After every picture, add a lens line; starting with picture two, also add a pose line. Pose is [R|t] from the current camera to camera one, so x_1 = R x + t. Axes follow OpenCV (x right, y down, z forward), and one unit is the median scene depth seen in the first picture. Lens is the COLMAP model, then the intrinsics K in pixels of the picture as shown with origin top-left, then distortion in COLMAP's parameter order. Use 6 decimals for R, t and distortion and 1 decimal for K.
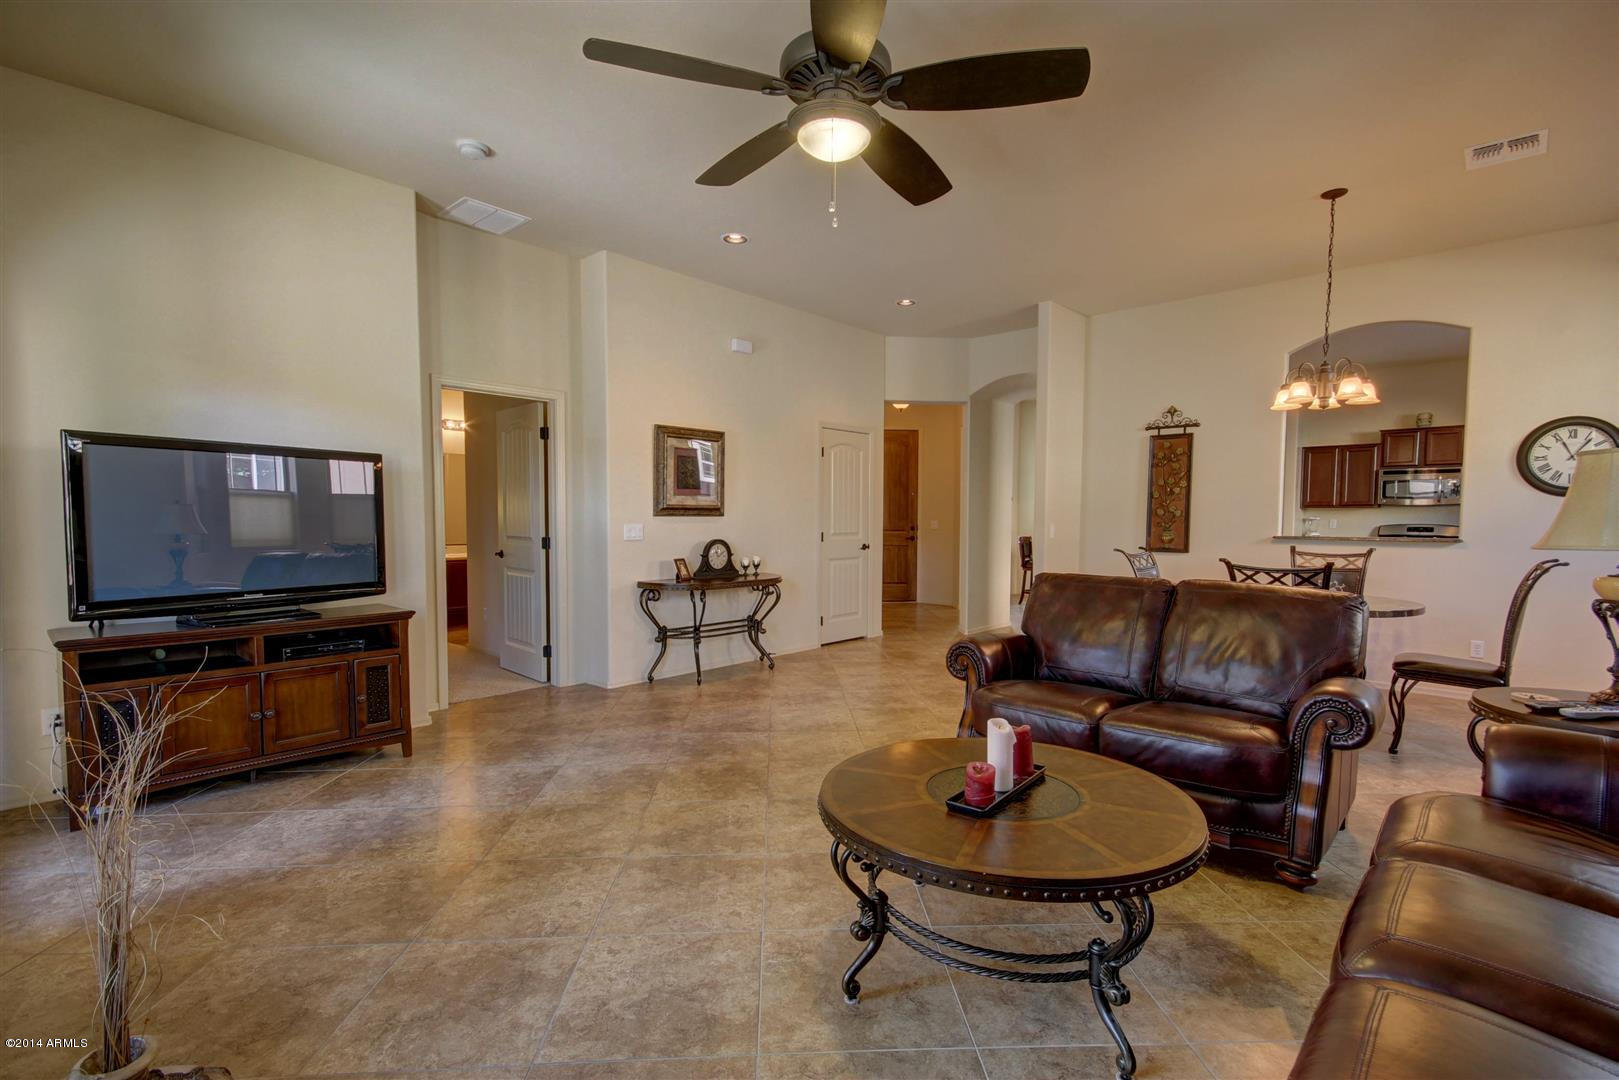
lens RADIAL K [[734.7, 0, 817.8], [0, 734.7, 550.8], [0, 0, 1]] dist [0.018887, -0.003188]
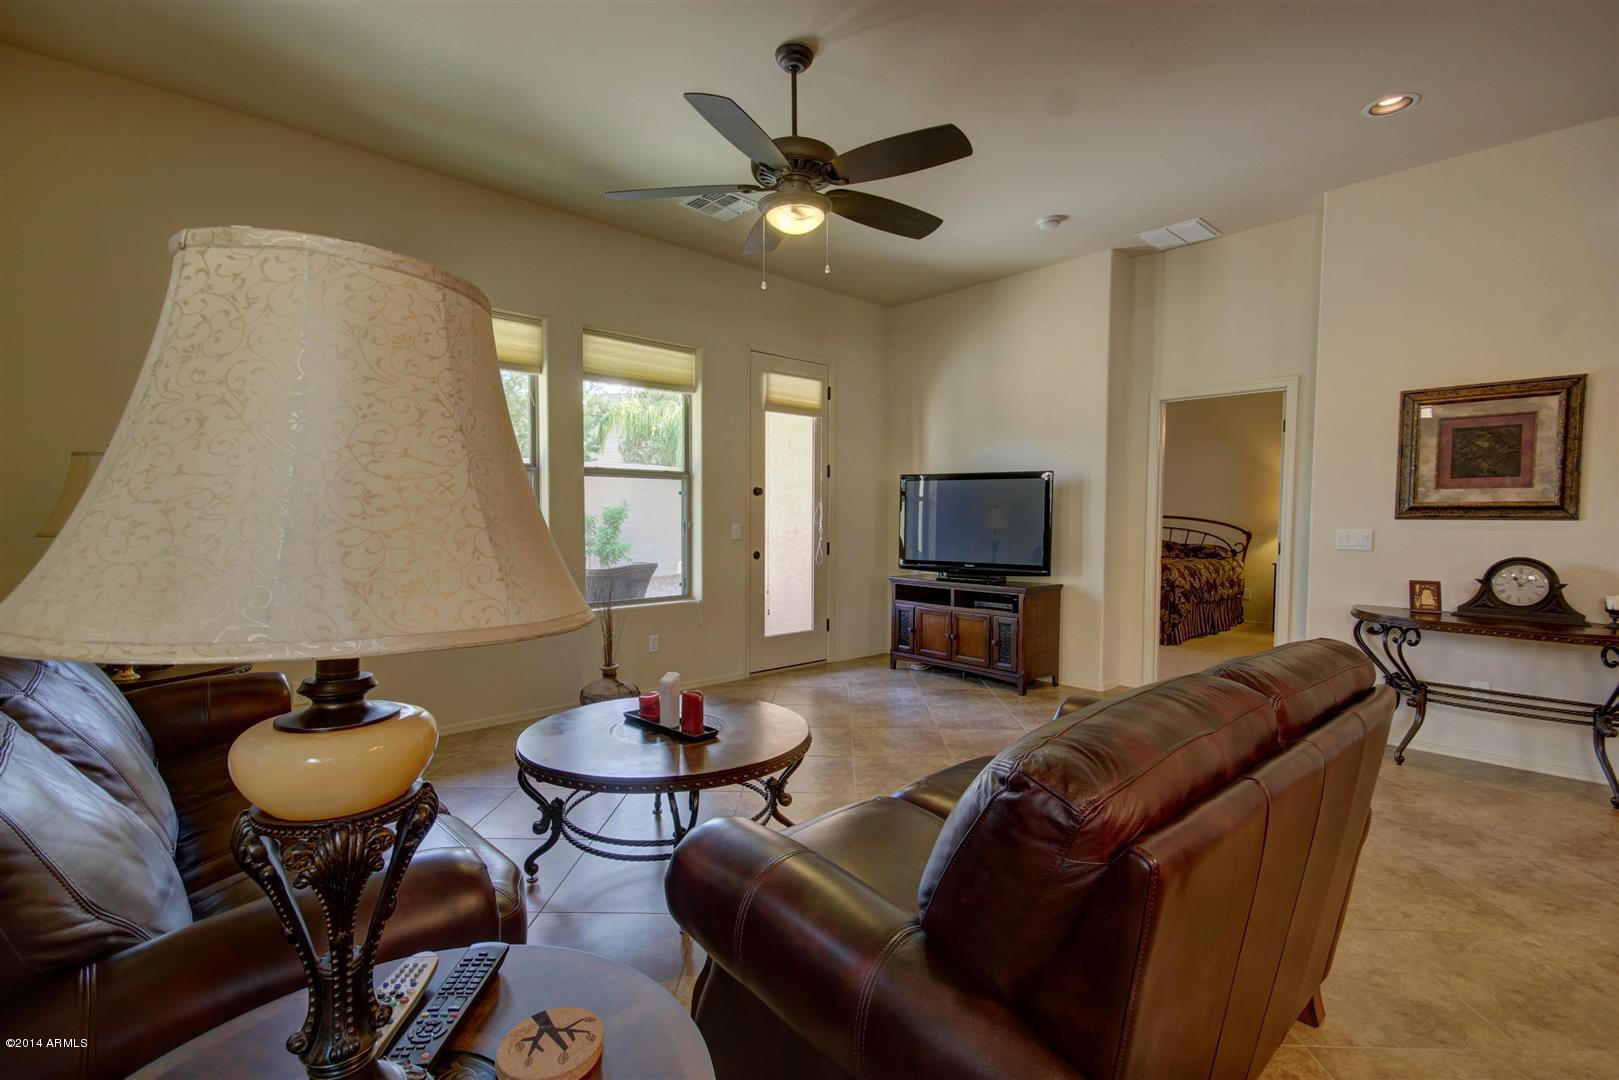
lens RADIAL K [[734.7, 0, 820.1], [0, 734.7, 554.7], [0, 0, 1]] dist [0.018887, -0.003188]
pose [[-0.076224, 0.052245, -0.995721, 0.580379], [-0.049339, 0.997205, 0.056100, -0.026586], [0.995869, 0.053404, -0.073433, 0.517237]]
